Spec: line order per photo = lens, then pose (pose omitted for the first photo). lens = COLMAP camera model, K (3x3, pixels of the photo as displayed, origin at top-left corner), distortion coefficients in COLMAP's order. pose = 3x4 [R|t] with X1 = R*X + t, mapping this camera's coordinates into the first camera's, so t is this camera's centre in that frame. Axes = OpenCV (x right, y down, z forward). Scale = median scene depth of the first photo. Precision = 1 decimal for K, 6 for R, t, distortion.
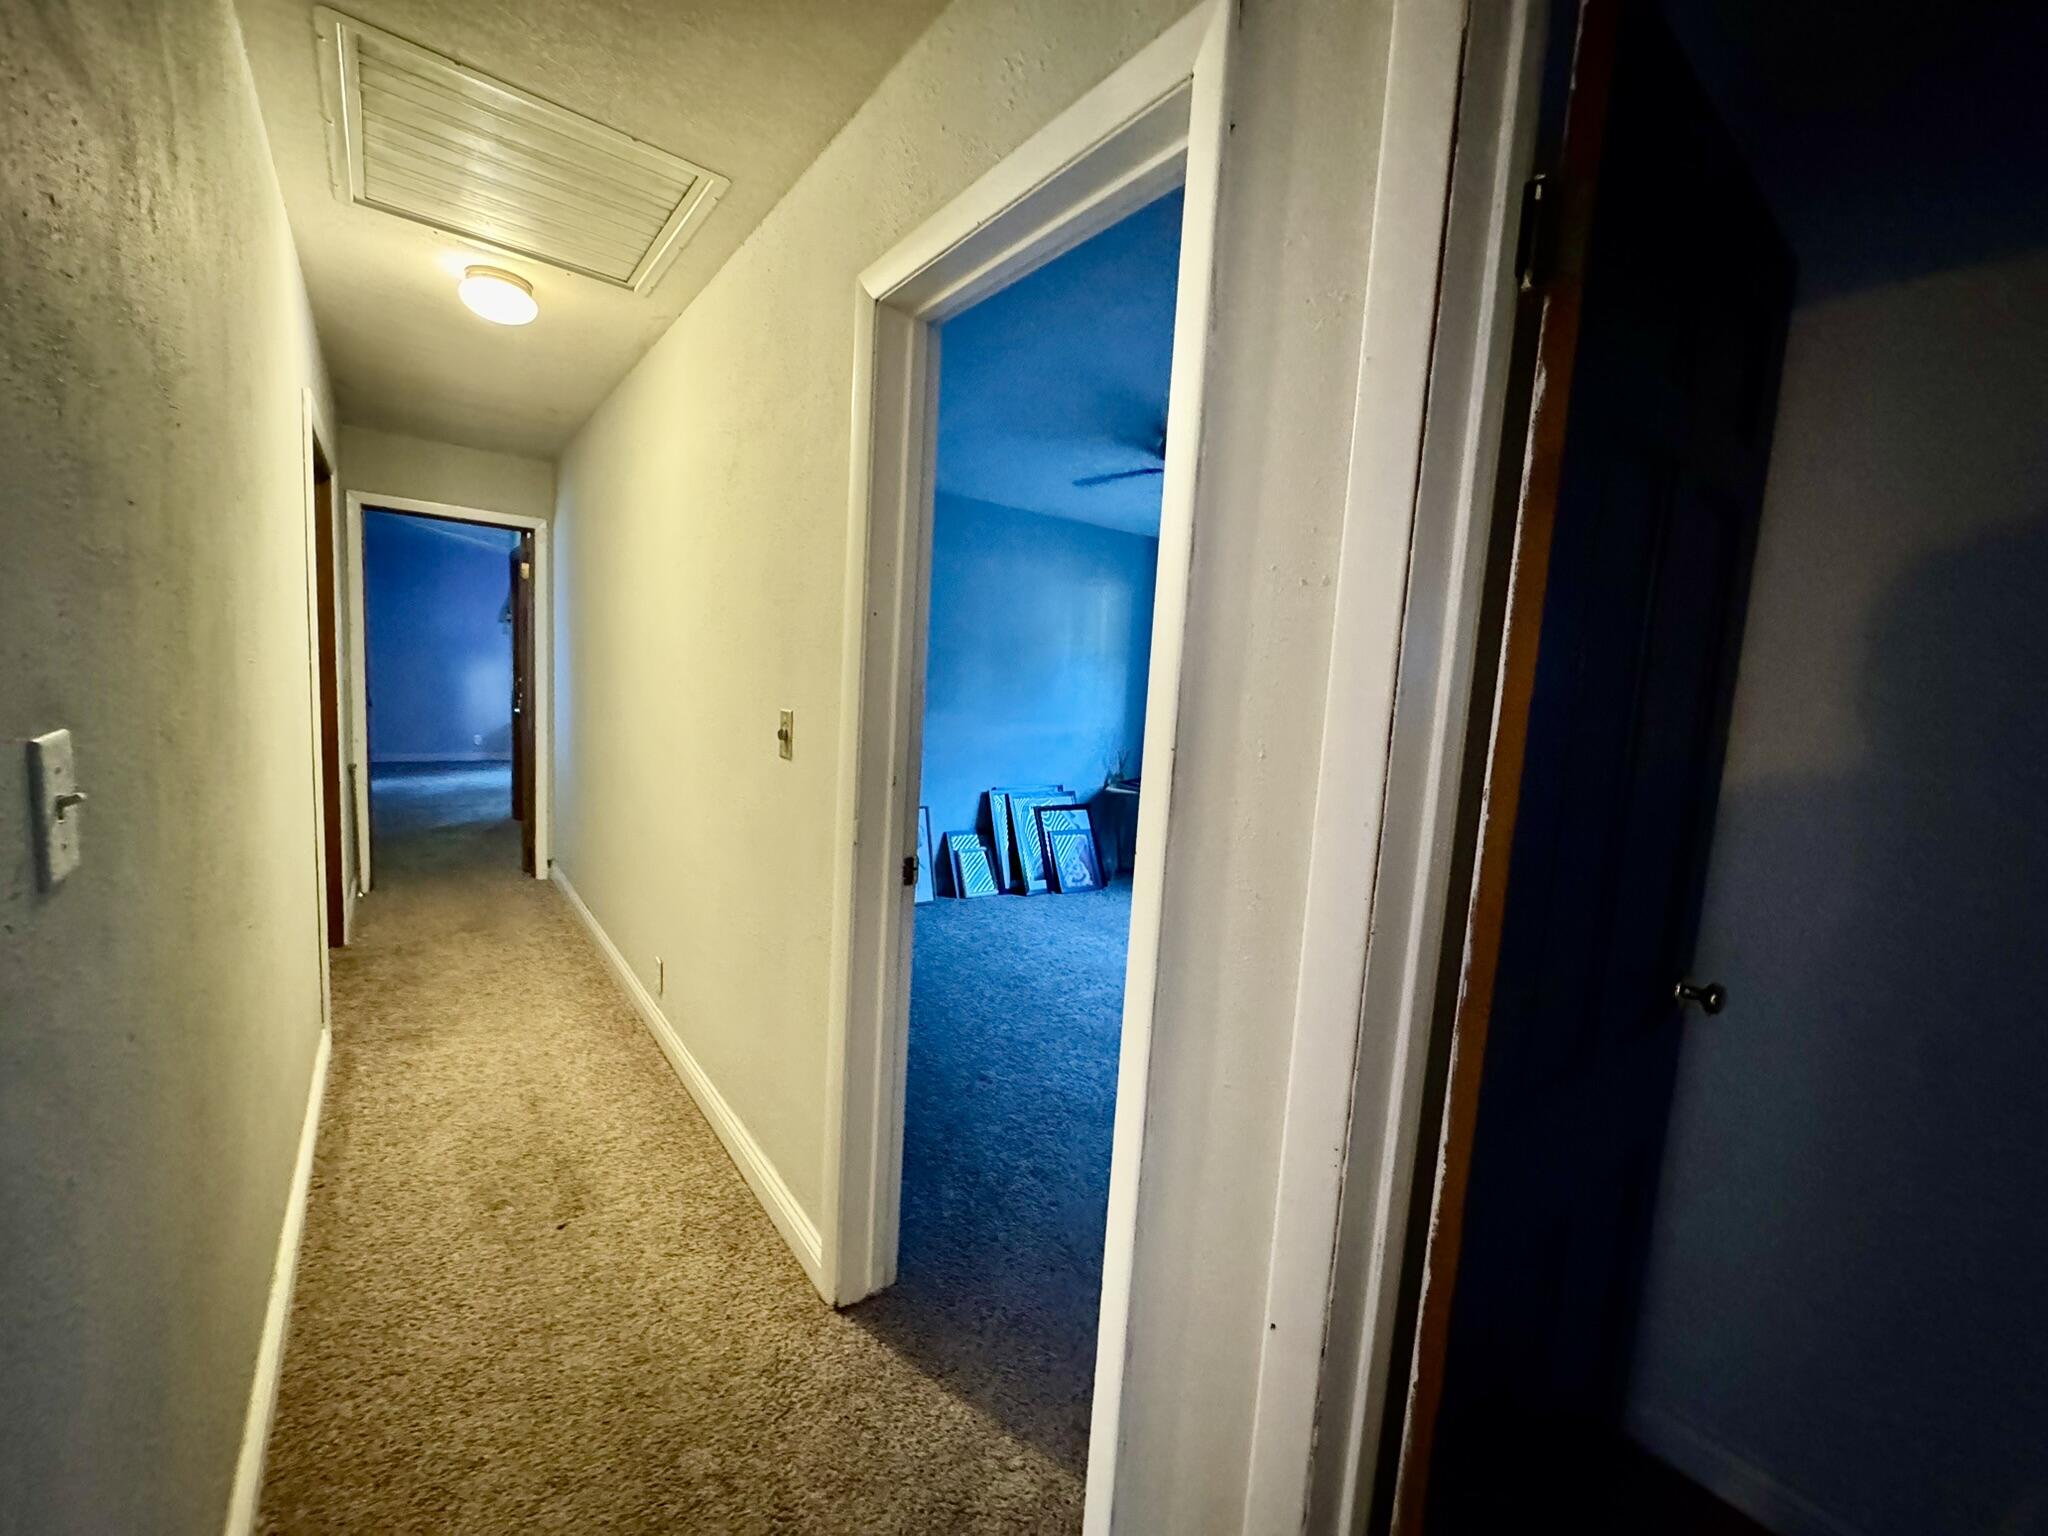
lens RADIAL K [[819.2, 0, 1029.3], [0, 819.2, 772.8], [0, 0, 1]] dist [-0.007646, -0.000126]
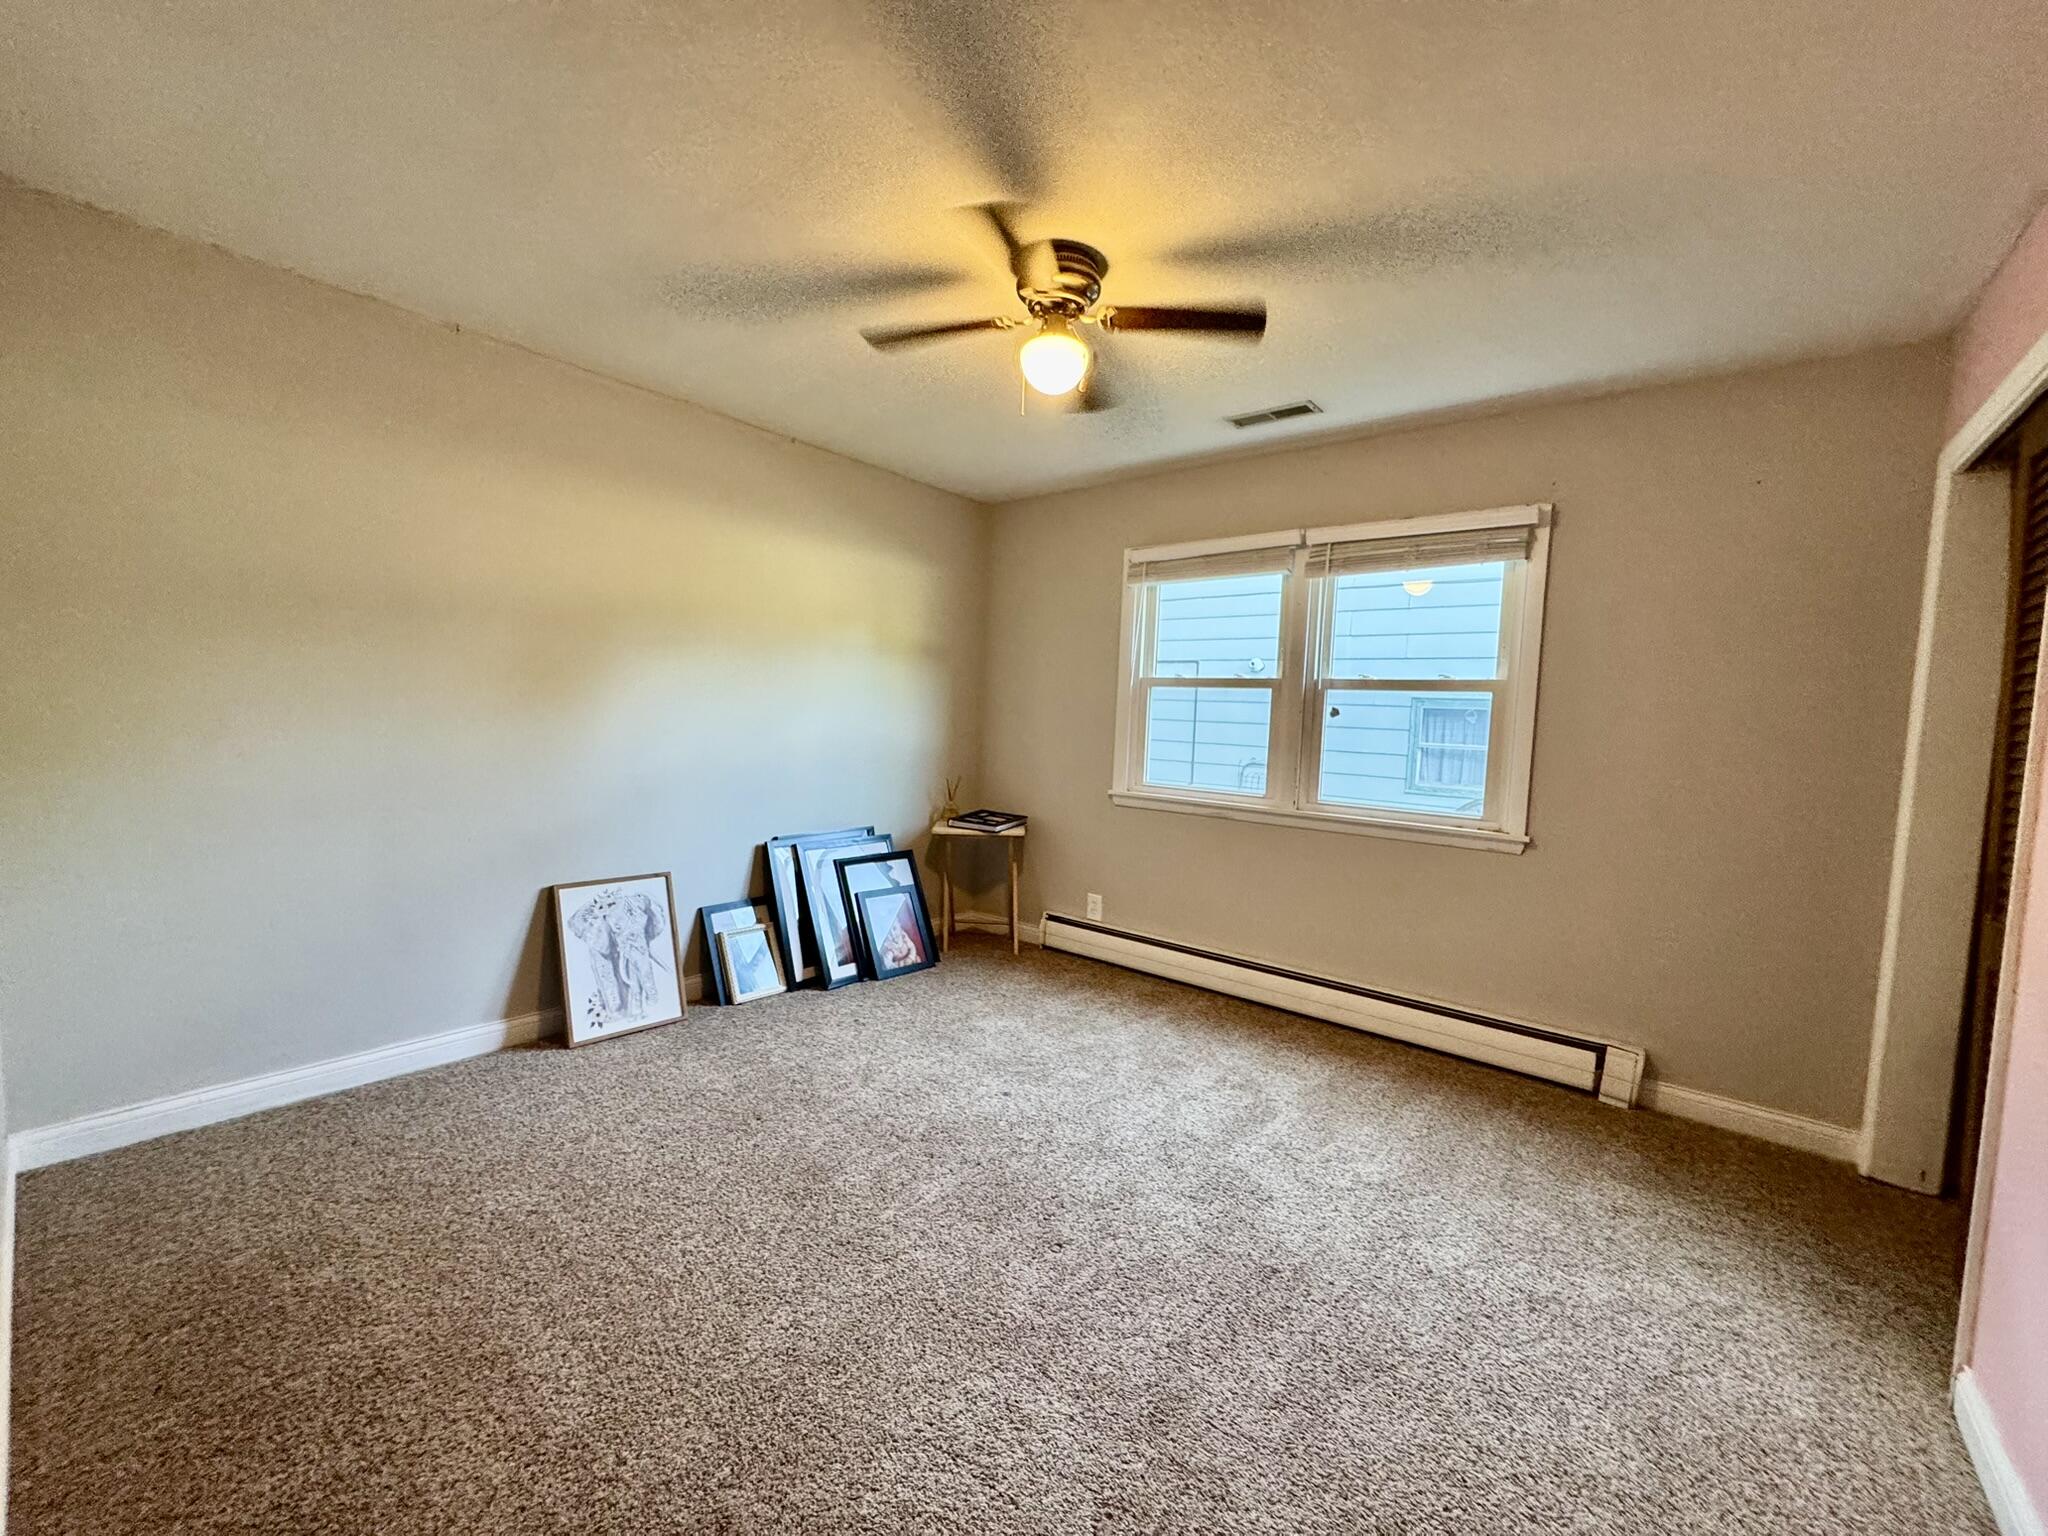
lens RADIAL K [[819.2, 0, 1028.8], [0, 819.2, 767.1], [0, 0, 1]] dist [-0.007646, -0.000126]
pose [[0.972419, -0.036173, 0.230419, 0.009387], [0.043899, 0.998630, -0.028490, -0.012425], [-0.229072, 0.037820, 0.972674, 0.265910]]
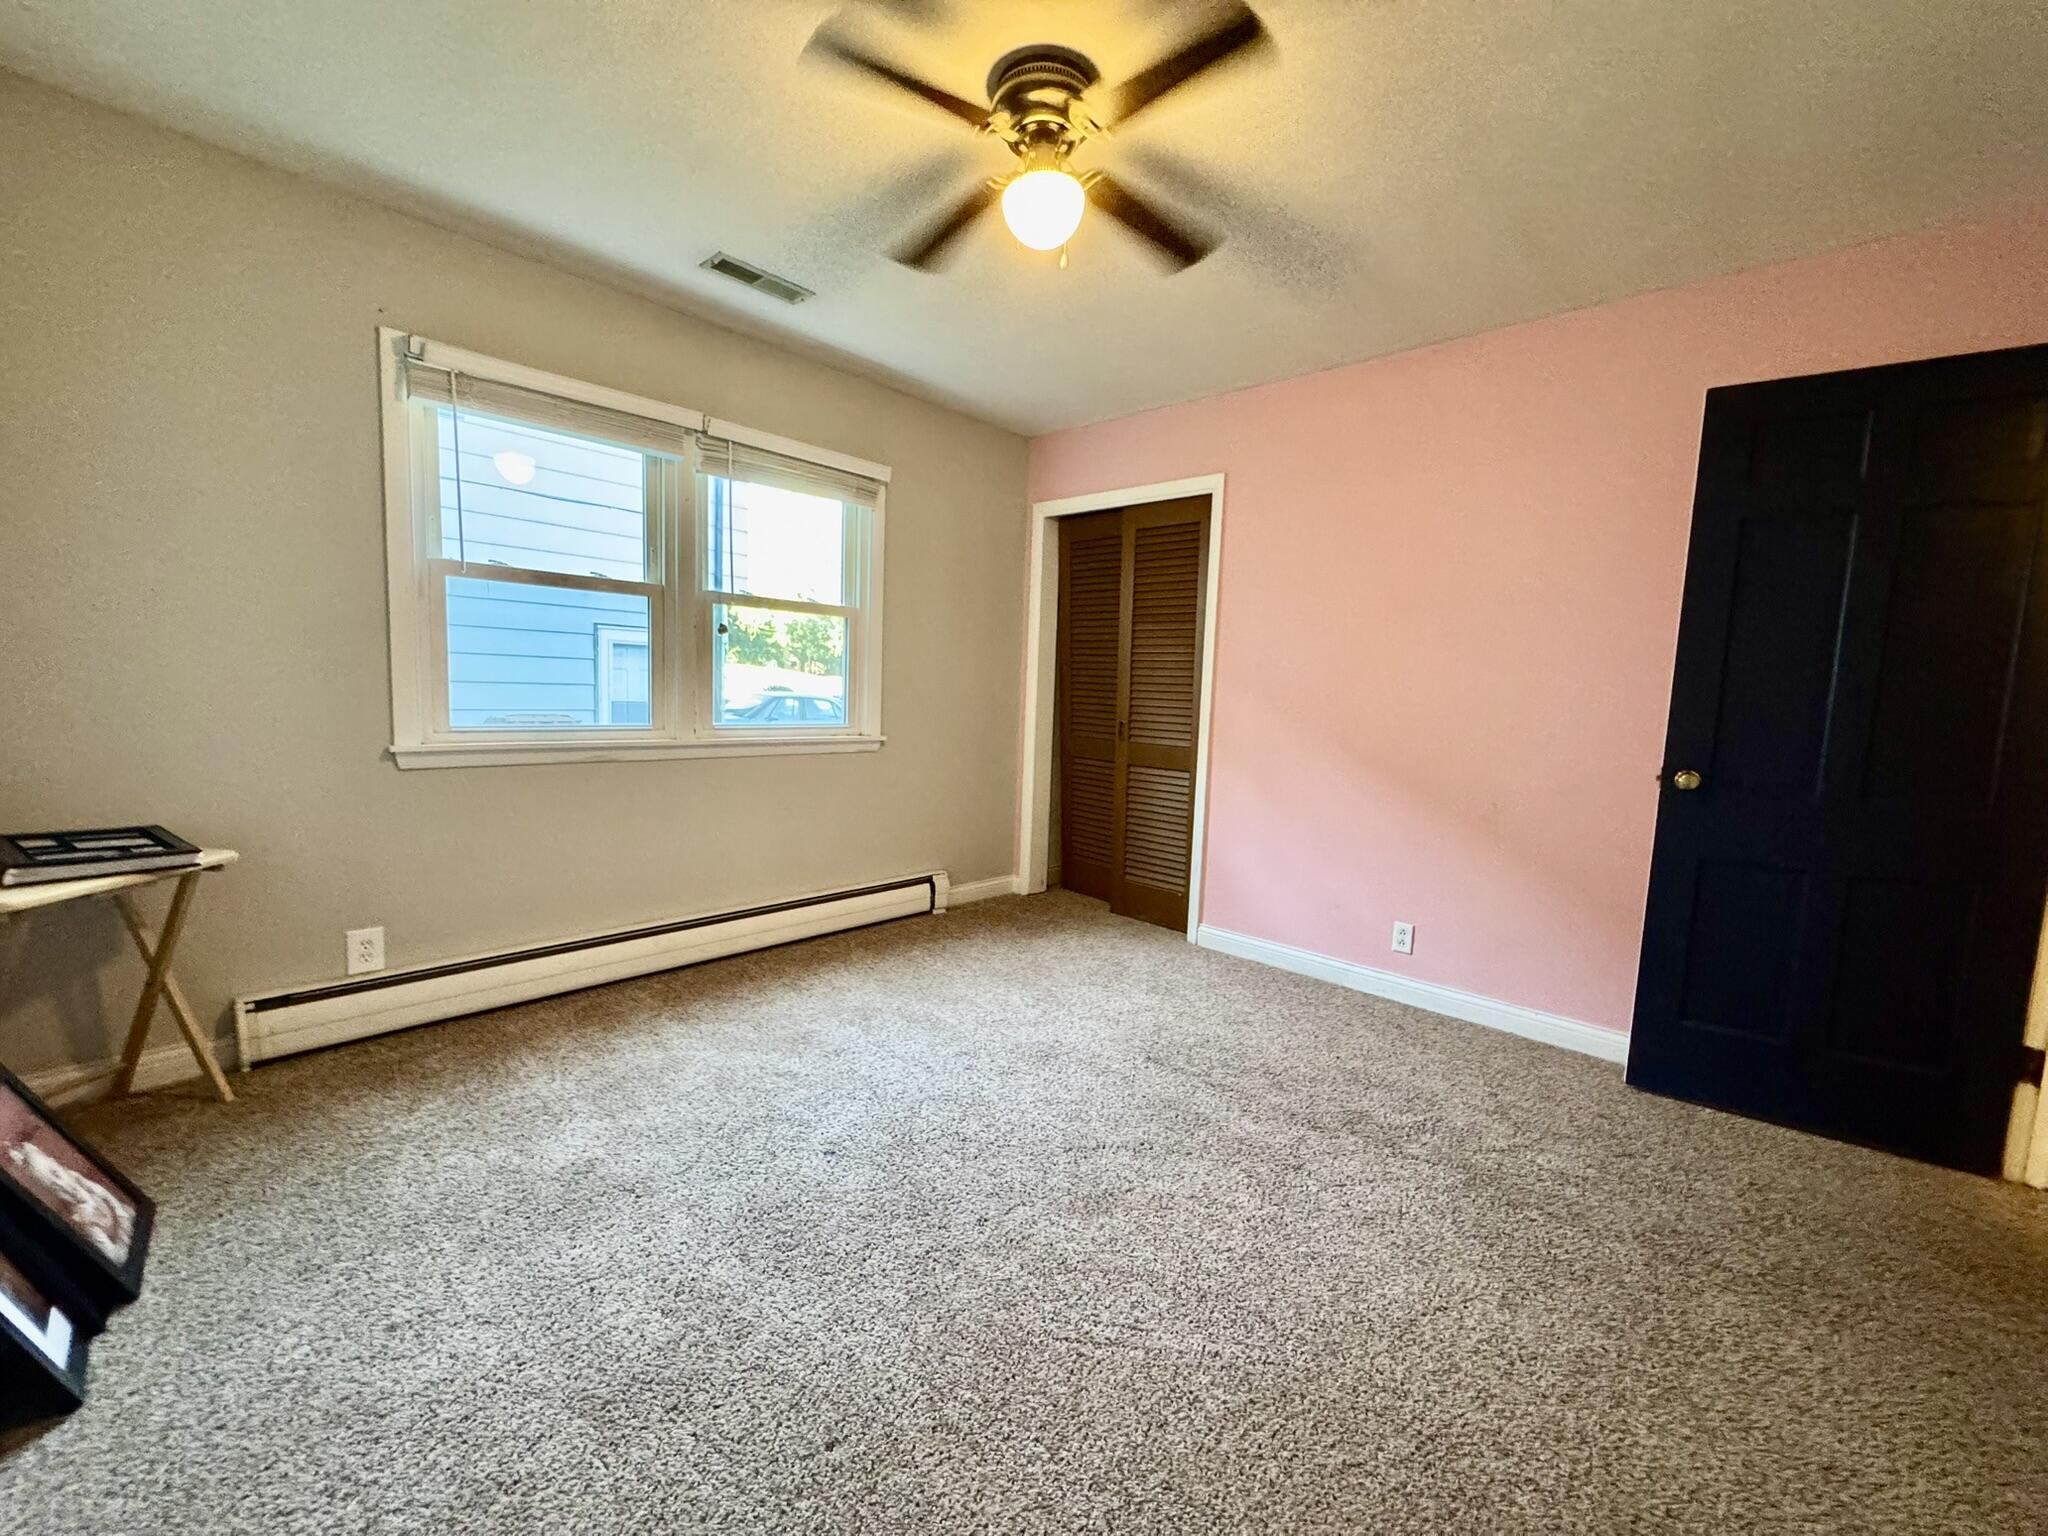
lens RADIAL K [[819.2, 0, 1031.1], [0, 819.2, 767.1], [0, 0, 1]] dist [-0.007646, -0.000126]
pose [[-0.164373, -0.167417, 0.972087, -0.236463], [0.060111, 0.981960, 0.179282, -0.057211], [-0.984565, 0.087902, -0.151344, 0.710601]]
